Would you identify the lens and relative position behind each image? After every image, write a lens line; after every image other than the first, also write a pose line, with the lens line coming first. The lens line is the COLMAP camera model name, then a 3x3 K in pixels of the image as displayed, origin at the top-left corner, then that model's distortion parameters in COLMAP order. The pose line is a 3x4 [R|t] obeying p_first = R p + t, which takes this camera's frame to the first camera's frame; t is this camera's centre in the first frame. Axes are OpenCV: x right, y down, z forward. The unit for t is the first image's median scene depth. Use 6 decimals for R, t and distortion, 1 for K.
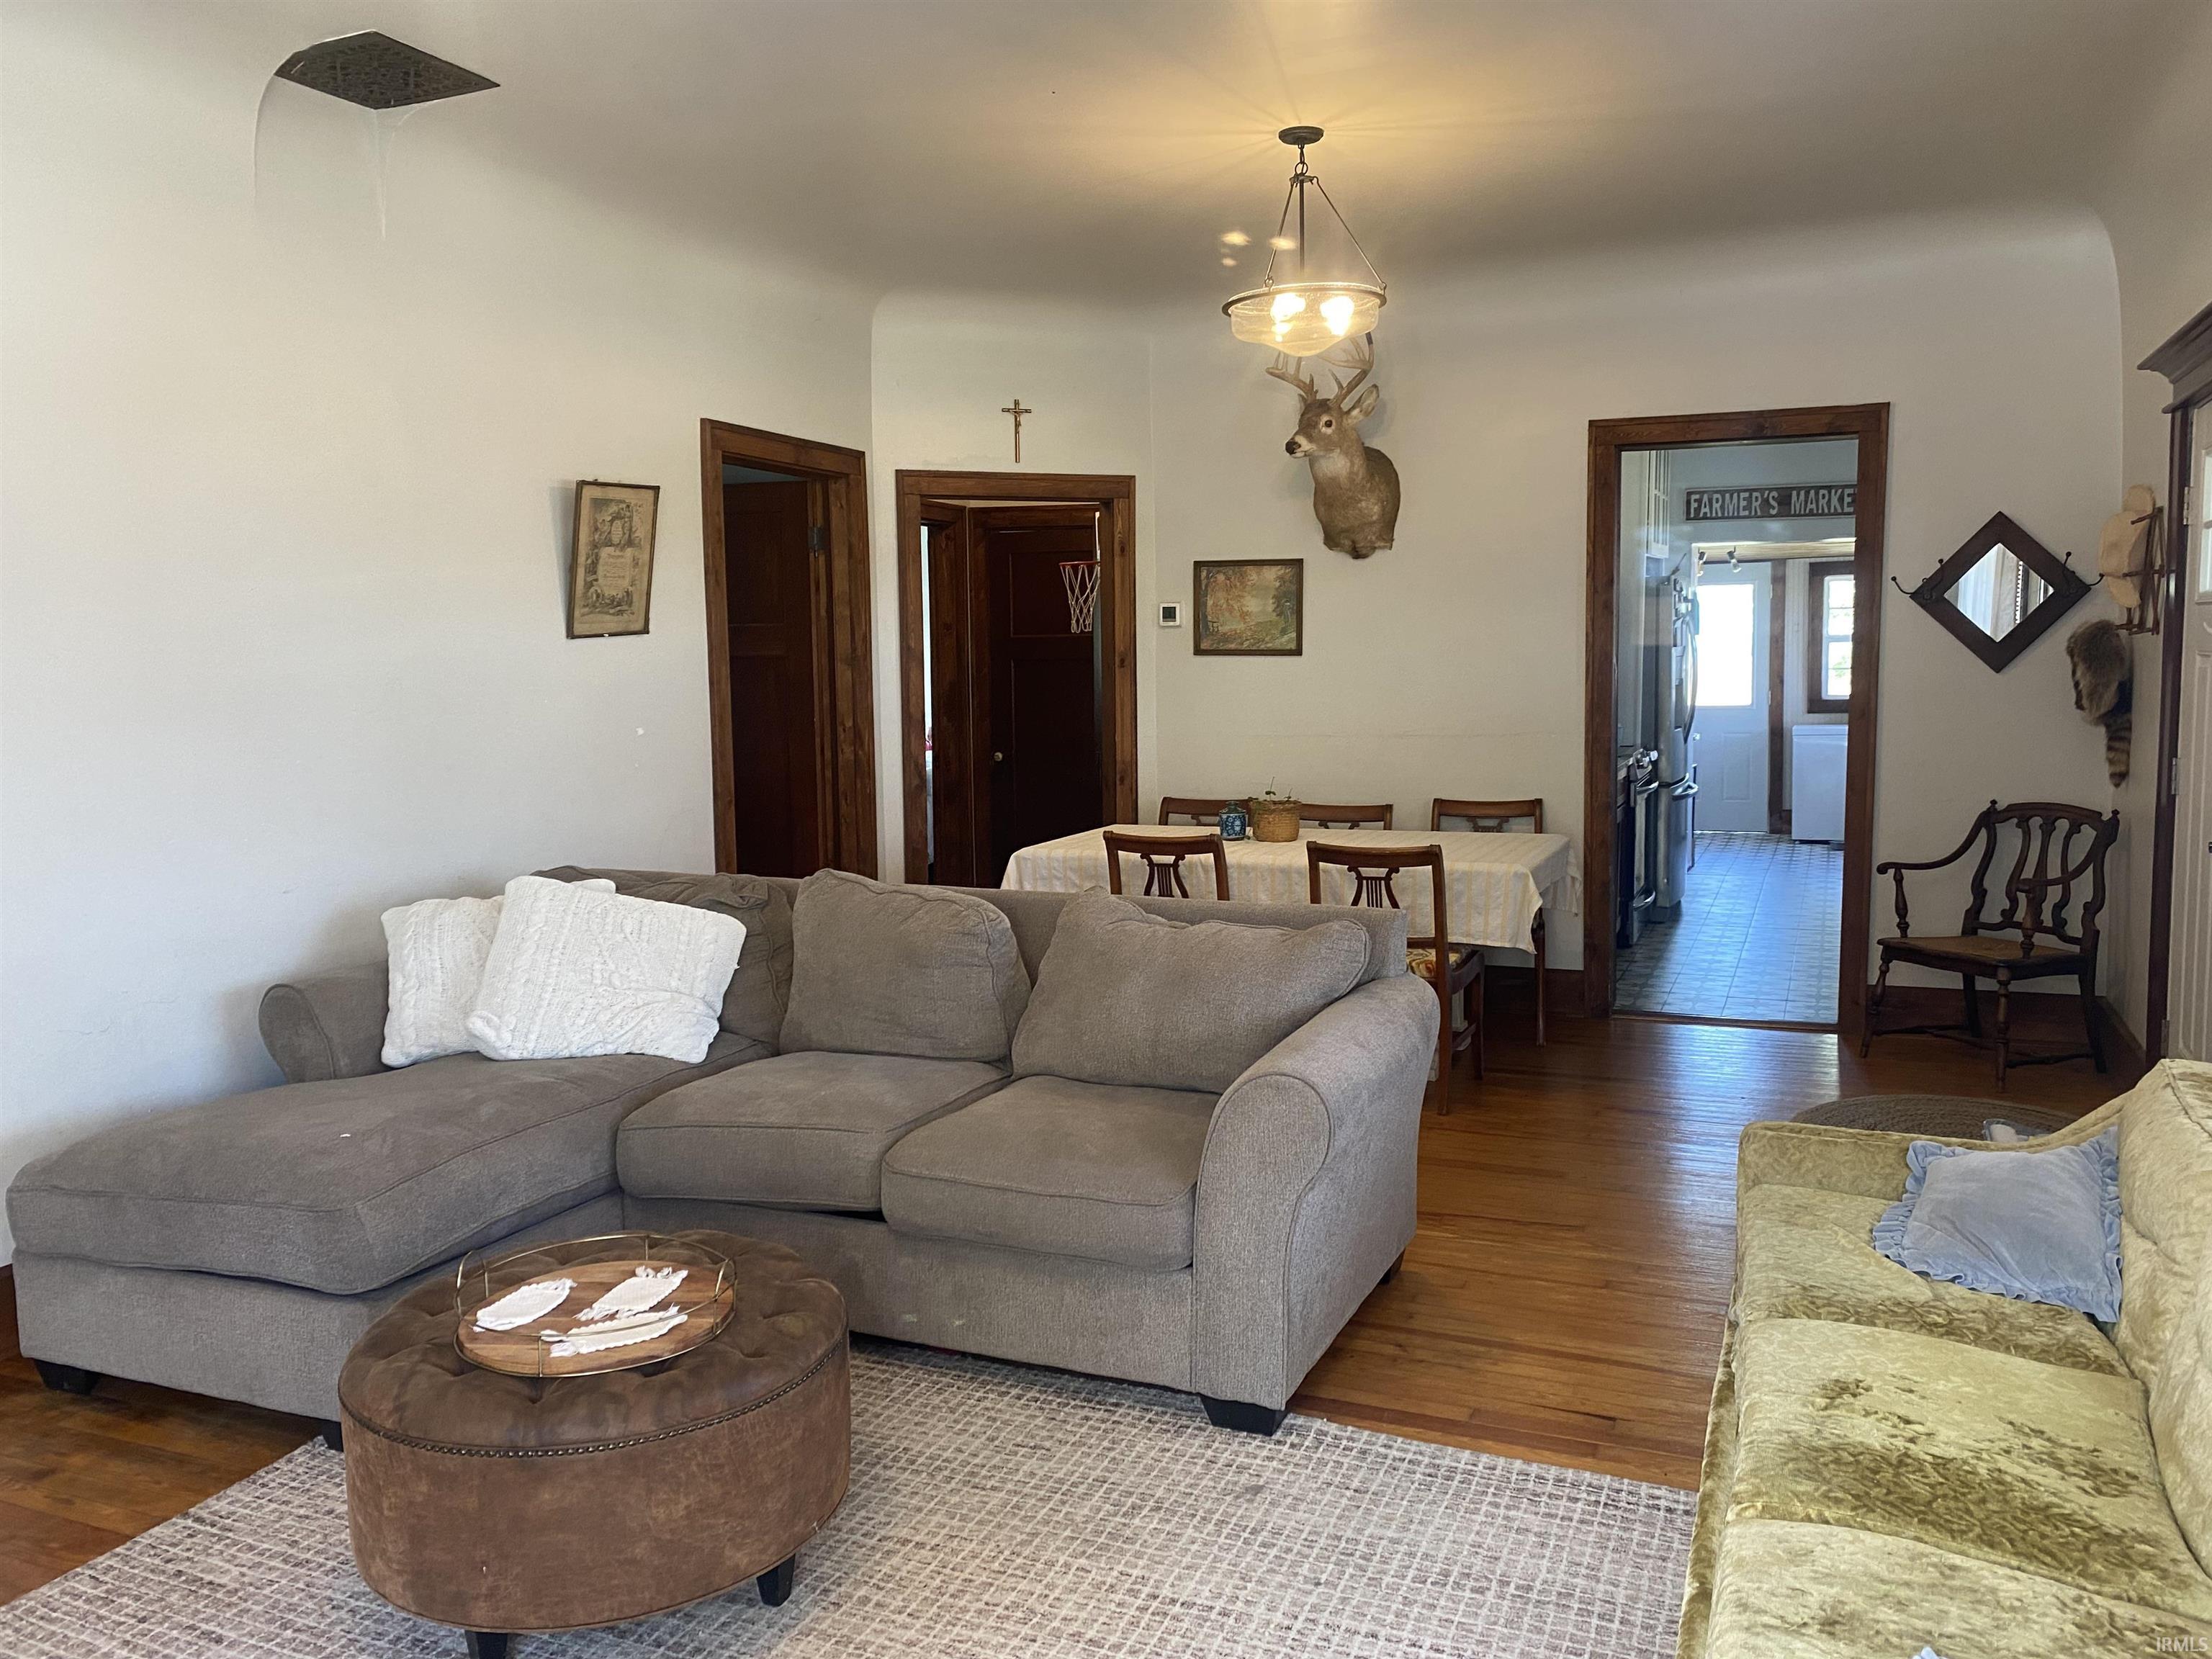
lens RADIAL K [[1630.5, 0, 1079.7], [0, 1630.5, 804.7], [0, 0, 1]] dist [0.109427, -0.253846]
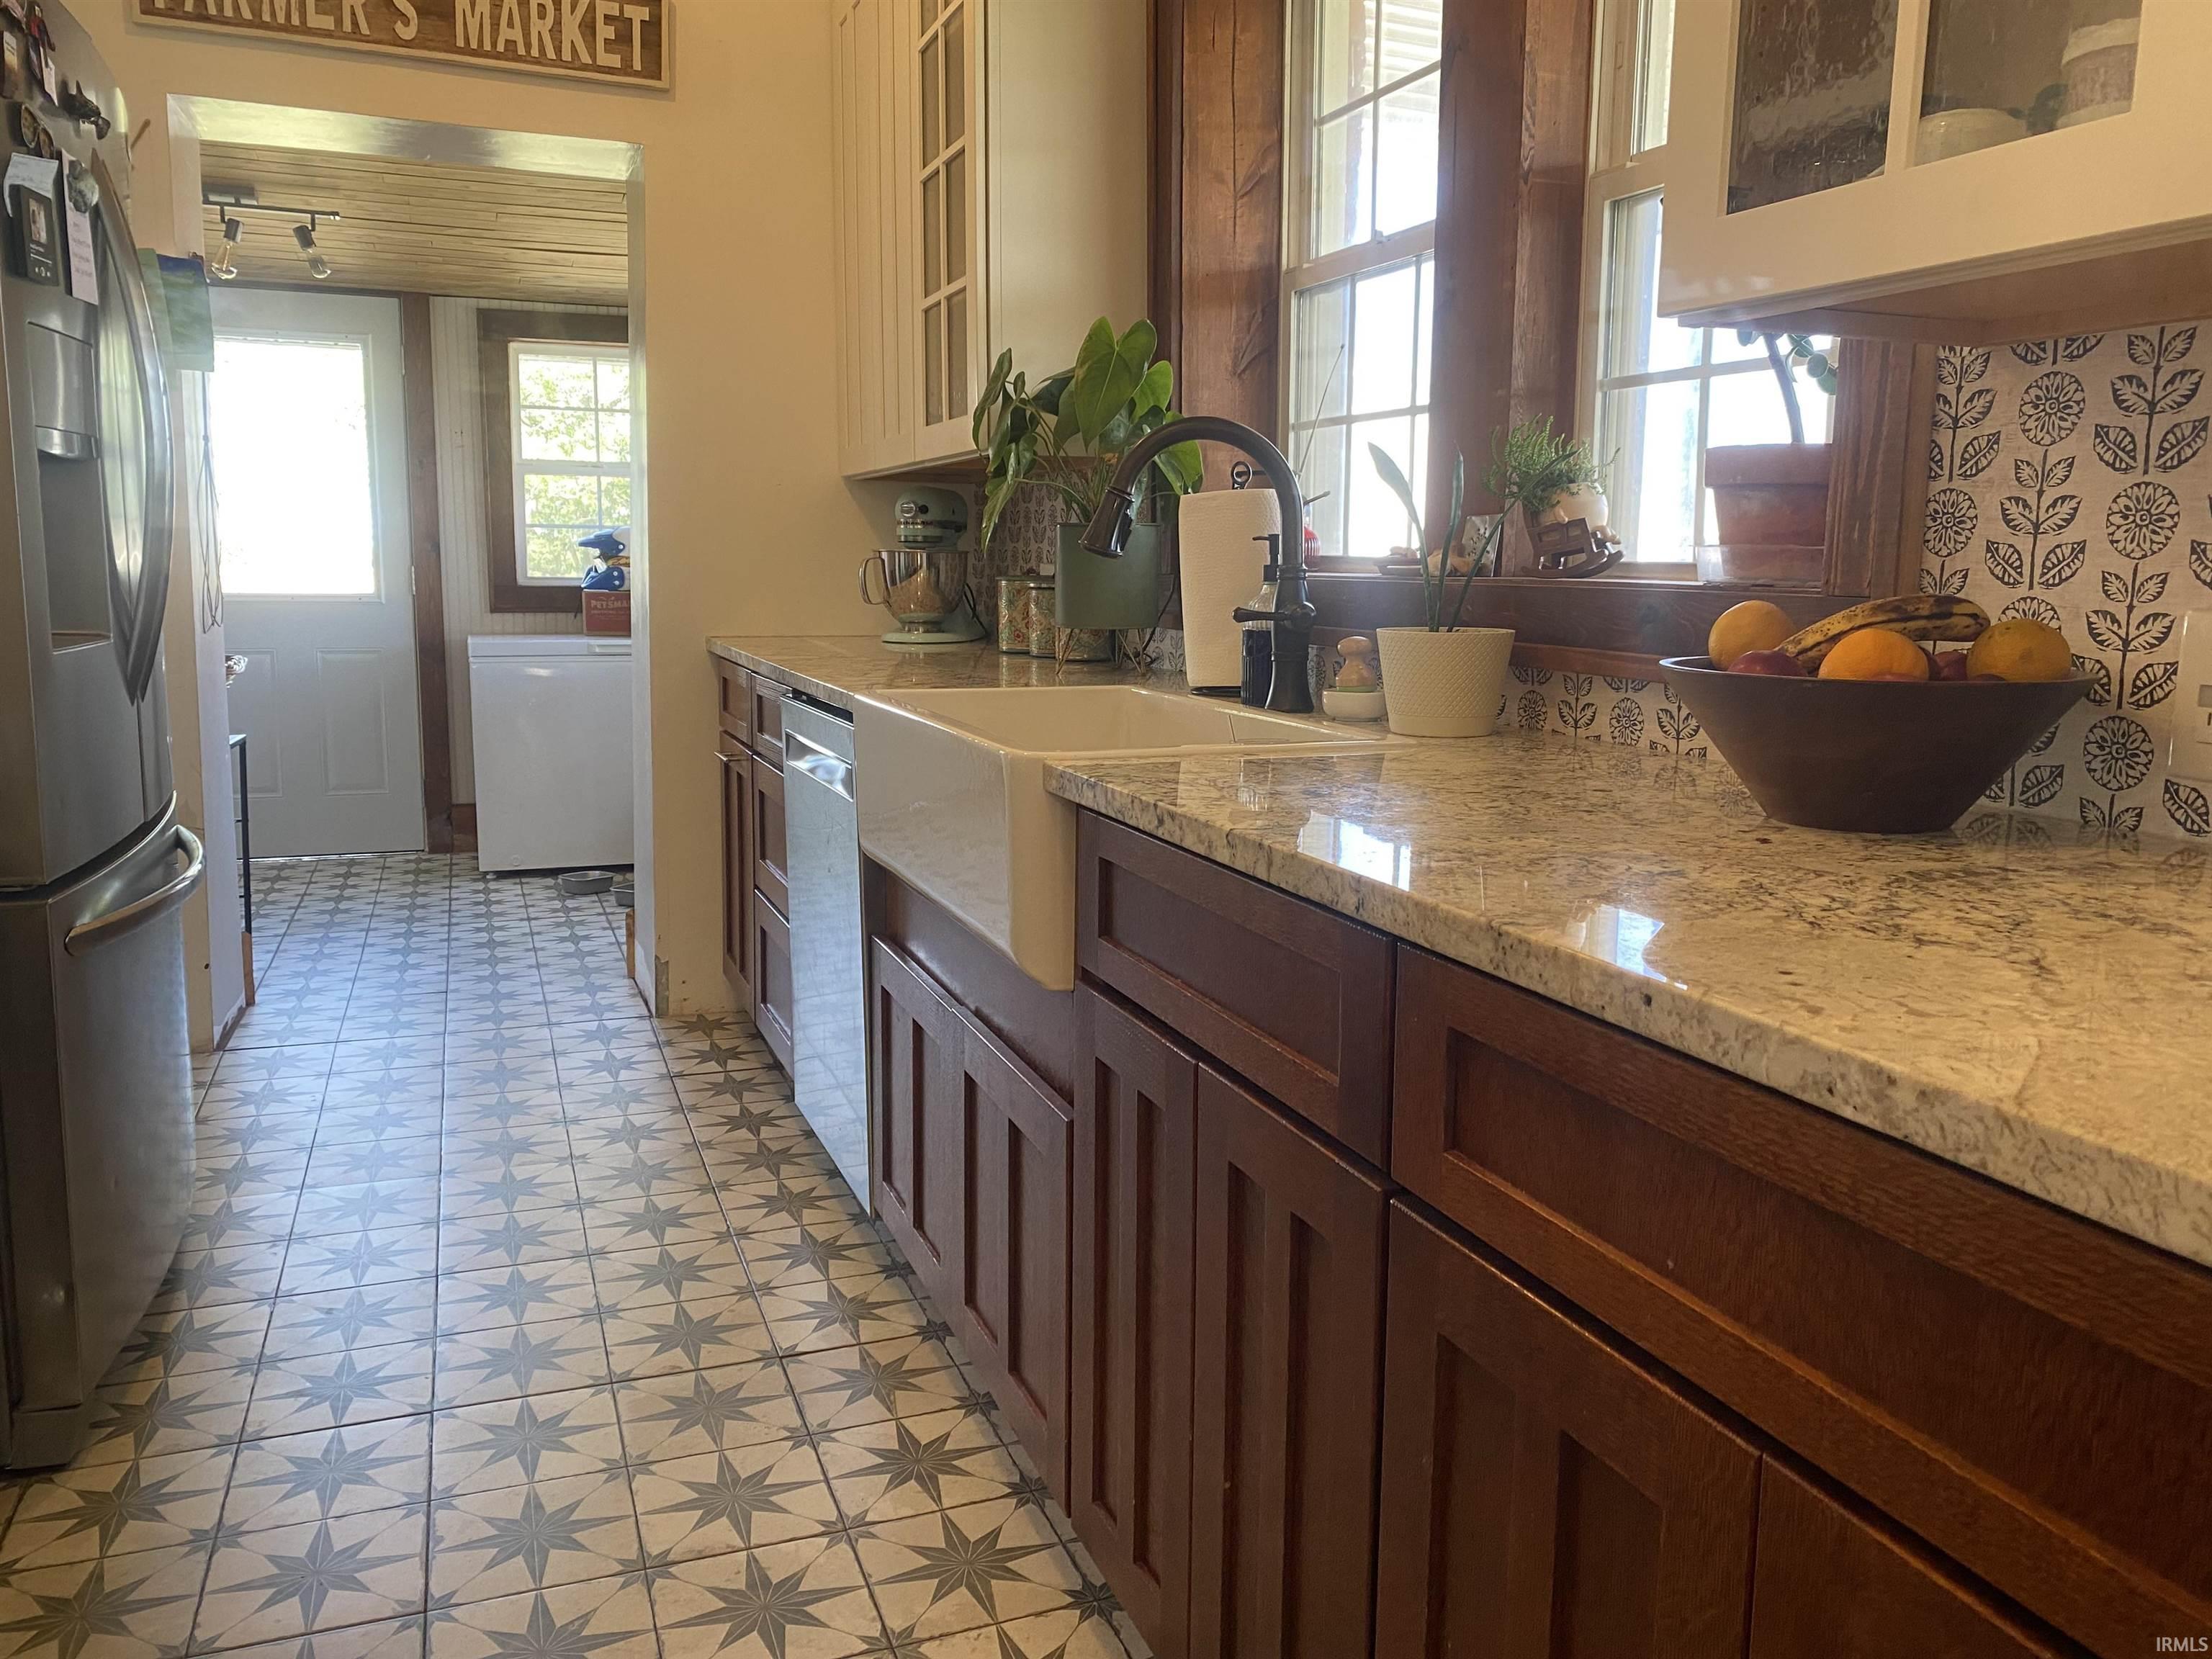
lens RADIAL K [[1630.5, 0, 1079.7], [0, 1630.5, 804.7], [0, 0, 1]] dist [0.109427, -0.253846]
pose [[0.702280, -0.070164, 0.708435, 0.205309], [0.038779, 0.997424, 0.060343, -0.019675], [-0.710844, -0.014905, 0.703191, 0.512616]]
